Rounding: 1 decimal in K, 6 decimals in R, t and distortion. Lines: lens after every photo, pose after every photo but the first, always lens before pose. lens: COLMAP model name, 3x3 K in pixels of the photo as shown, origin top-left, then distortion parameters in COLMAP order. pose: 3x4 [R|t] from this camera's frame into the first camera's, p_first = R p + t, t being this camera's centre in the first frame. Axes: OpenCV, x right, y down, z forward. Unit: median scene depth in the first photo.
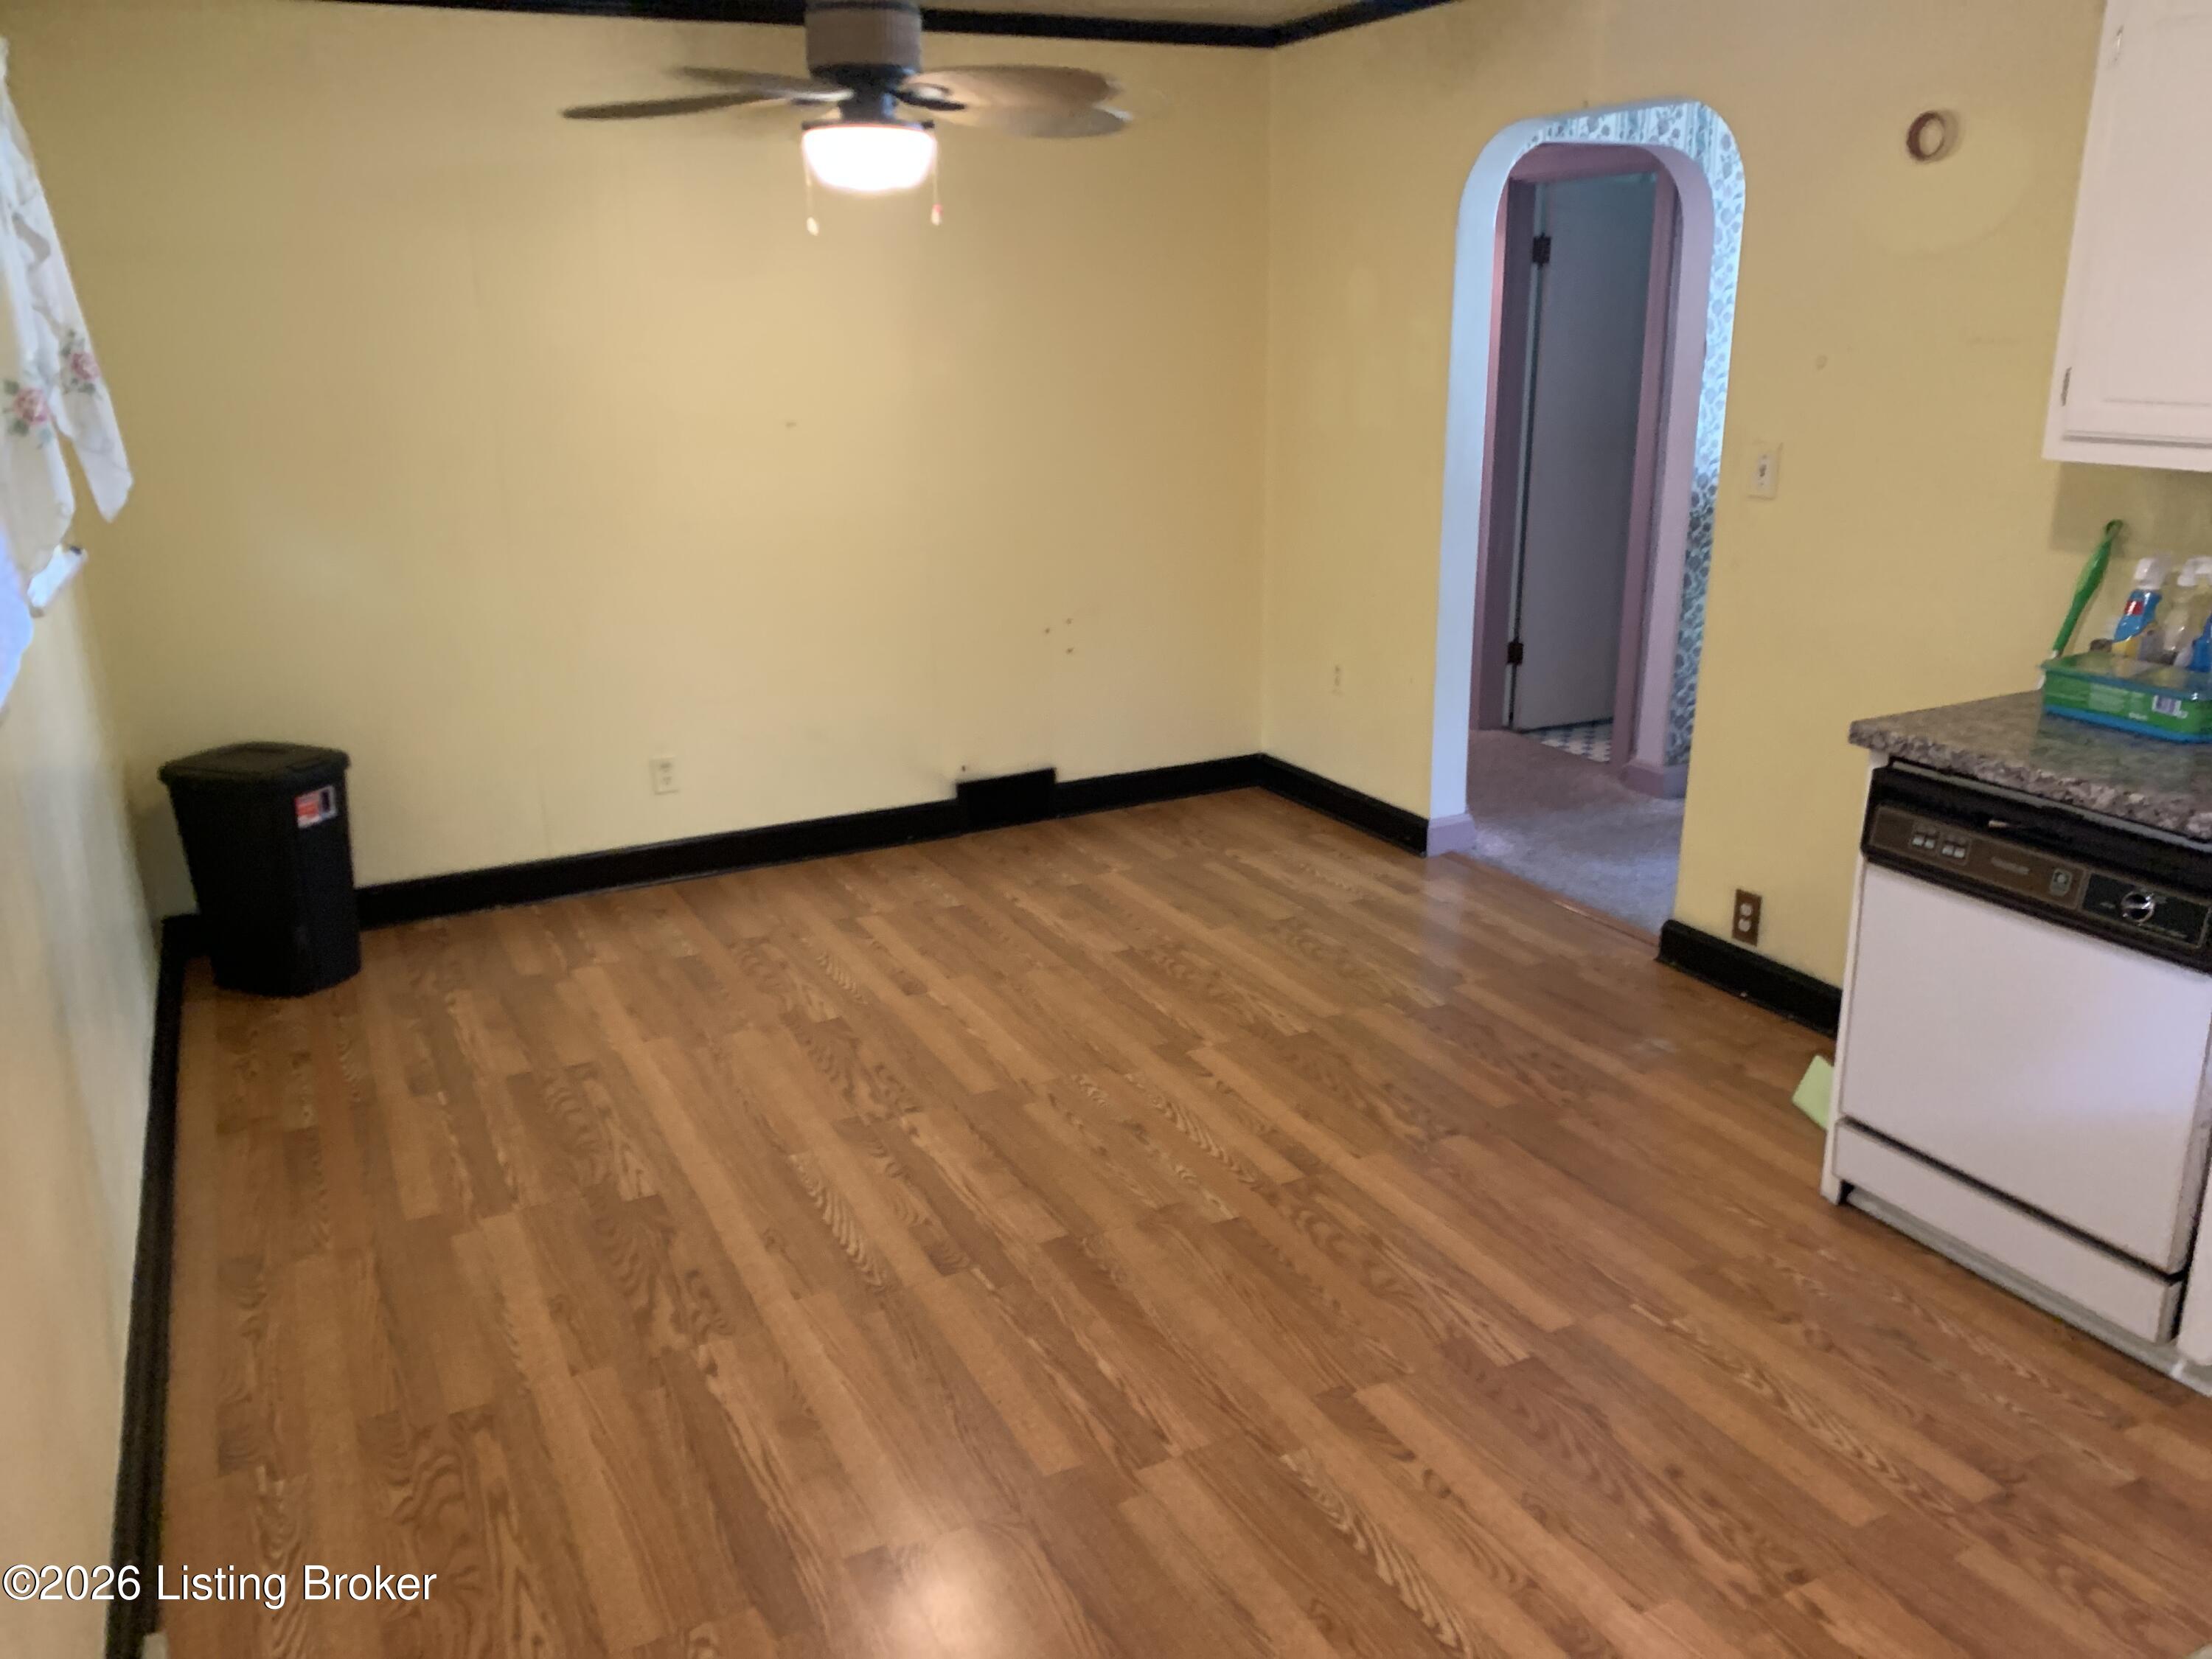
lens RADIAL K [[1670.8, 0, 1094.0], [0, 1670.8, 838.5], [0, 0, 1]] dist [-0.007543, -0.021526]
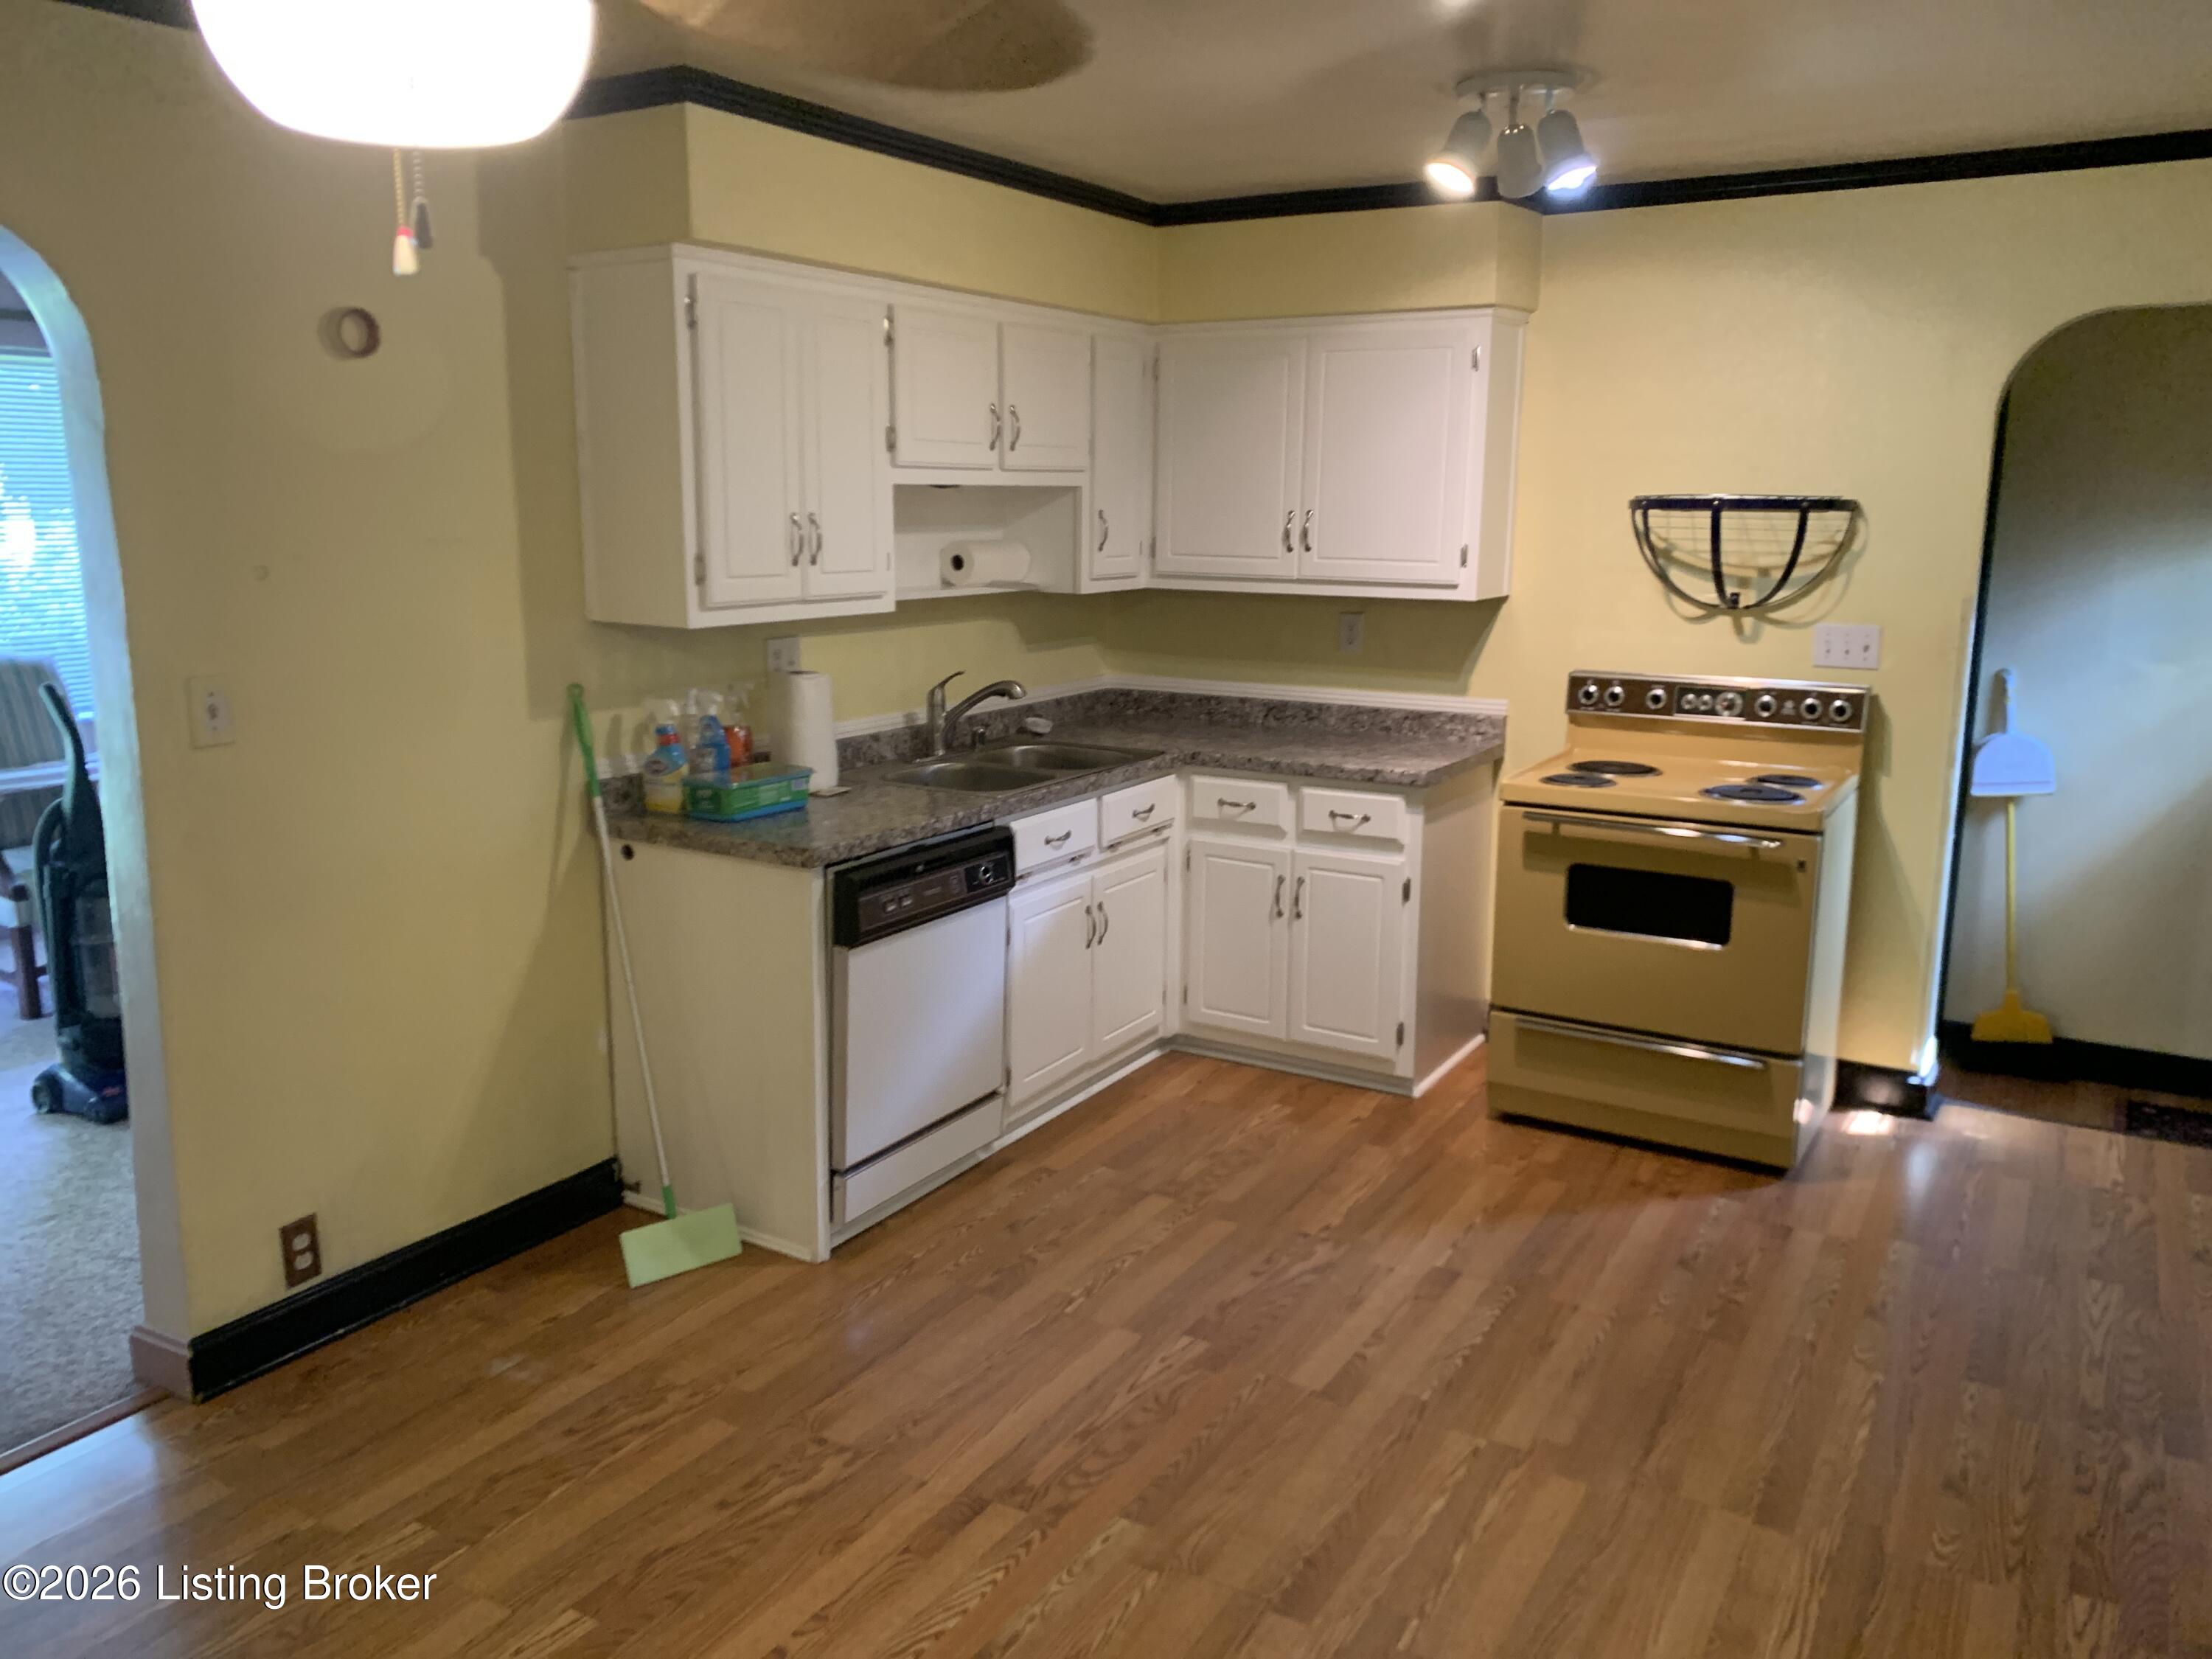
lens RADIAL K [[1670.8, 0, 1085.8], [0, 1670.8, 815.9], [0, 0, 1]] dist [-0.007543, -0.021526]
pose [[-0.528852, -0.147271, 0.835839, -0.639705], [0.266839, 0.906036, 0.328474, -0.437602], [-0.805675, 0.396748, -0.439862, 1.389620]]
